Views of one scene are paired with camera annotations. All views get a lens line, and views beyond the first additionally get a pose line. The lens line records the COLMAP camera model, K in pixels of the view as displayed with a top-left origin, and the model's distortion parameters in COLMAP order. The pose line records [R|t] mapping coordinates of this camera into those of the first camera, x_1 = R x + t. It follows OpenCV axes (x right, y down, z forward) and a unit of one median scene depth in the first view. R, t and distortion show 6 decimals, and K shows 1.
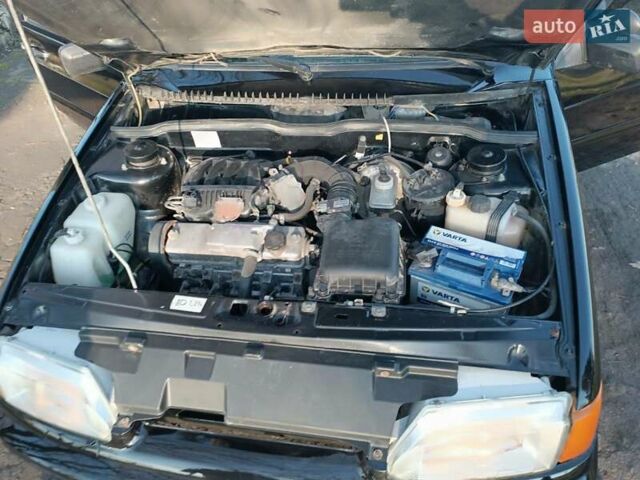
lens RADIAL K [[463.1, 0, 320.0], [0, 463.1, 240.0], [0, 0, 1]] dist [0.047683, -0.050226]
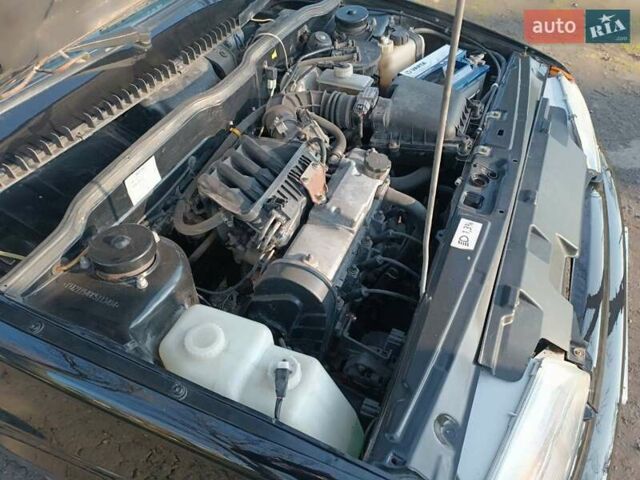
lens RADIAL K [[463.1, 0, 320.0], [0, 463.1, 240.0], [0, 0, 1]] dist [0.047683, -0.050226]
pose [[0.263113, -0.641487, 0.720601, -0.822476], [0.681398, 0.652328, 0.331911, -0.257593], [-0.682985, 0.403686, 0.608744, 0.616808]]
